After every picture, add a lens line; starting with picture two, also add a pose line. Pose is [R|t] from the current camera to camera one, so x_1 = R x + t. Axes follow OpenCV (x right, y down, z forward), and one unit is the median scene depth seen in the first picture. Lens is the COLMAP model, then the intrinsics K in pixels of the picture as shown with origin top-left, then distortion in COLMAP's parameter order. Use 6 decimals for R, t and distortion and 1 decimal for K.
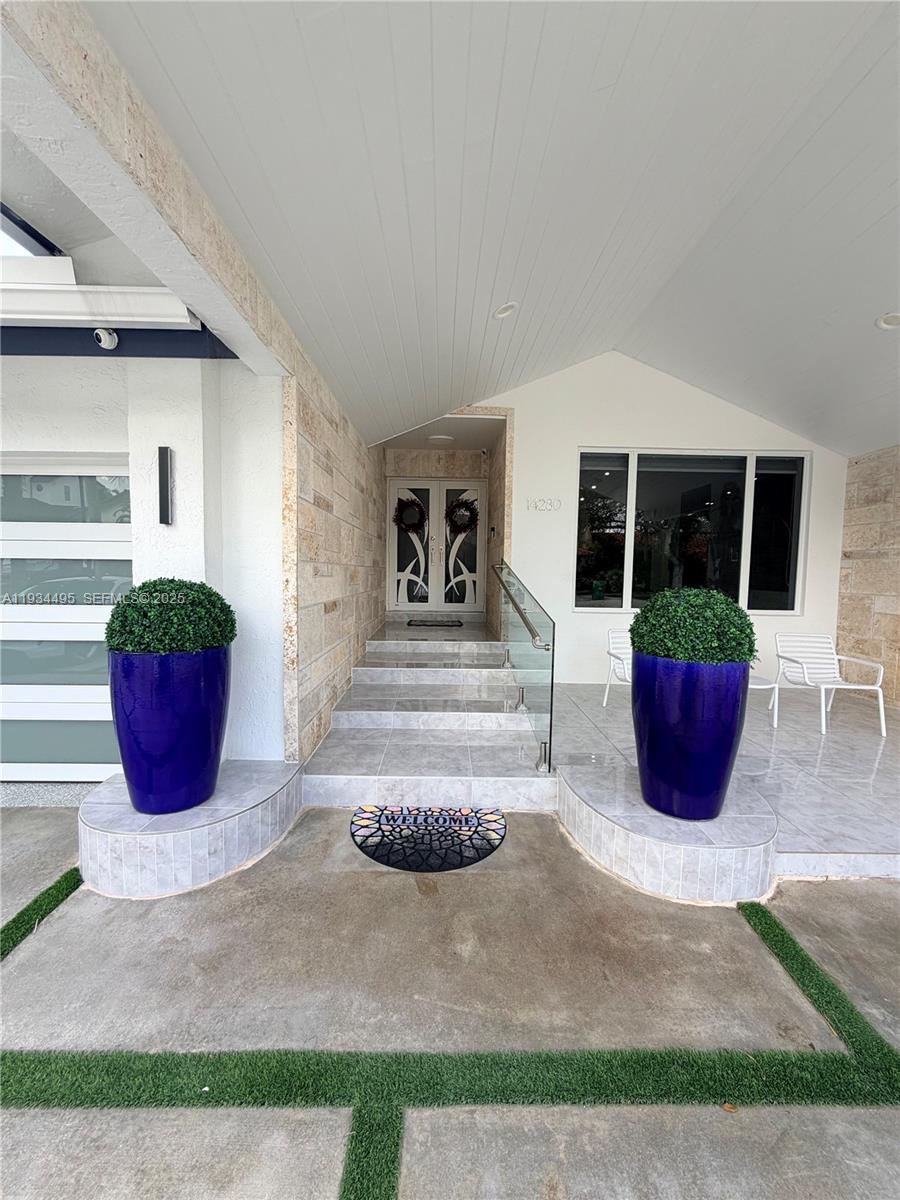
lens RADIAL K [[476.4, 0, 450.5], [0, 476.4, 596.0], [0, 0, 1]] dist [-0.001225, -0.000129]
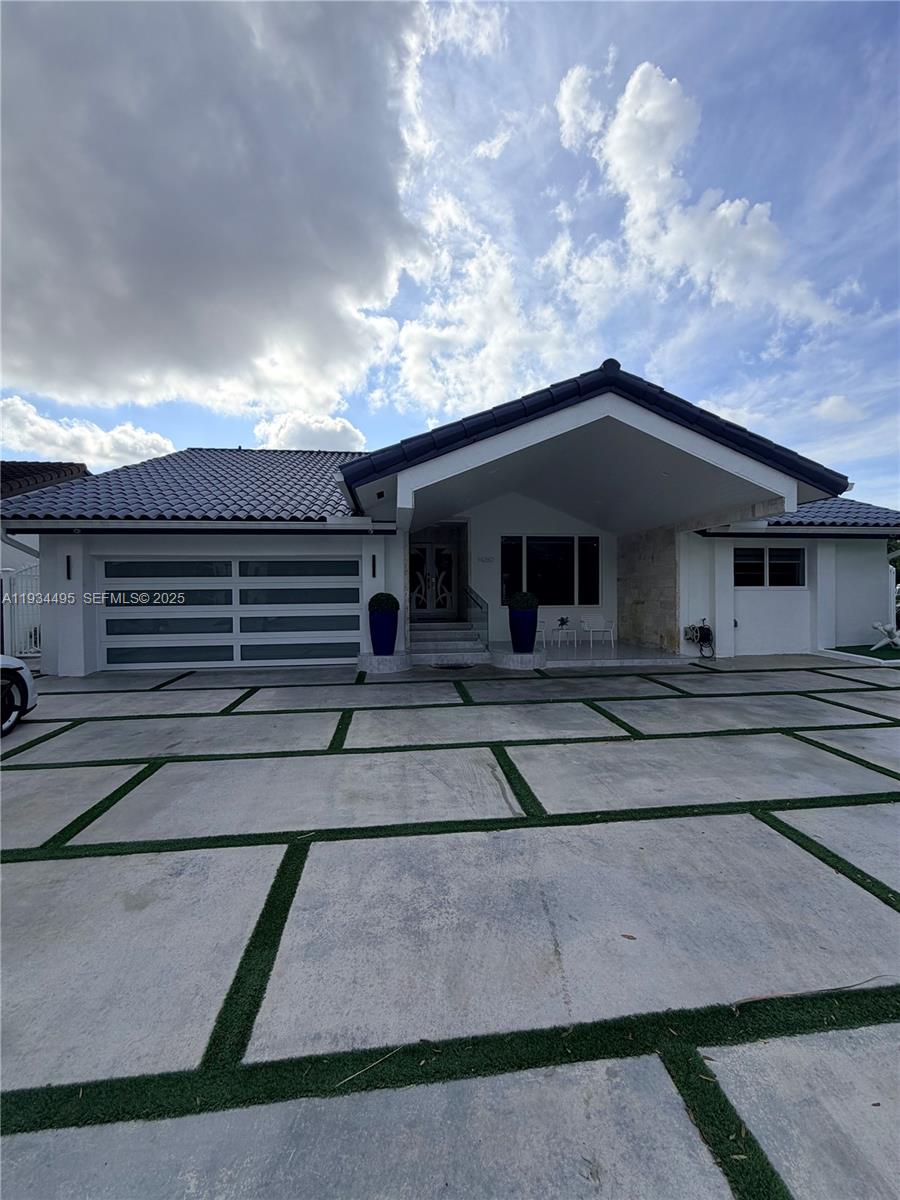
lens RADIAL K [[476.4, 0, 450.5], [0, 476.4, 596.0], [0, 0, 1]] dist [-0.001225, -0.000129]
pose [[0.994625, -0.024338, 0.100640, -0.195930], [0.029444, 0.998337, -0.049566, 0.082634], [-0.099266, 0.052263, 0.993687, -1.197814]]
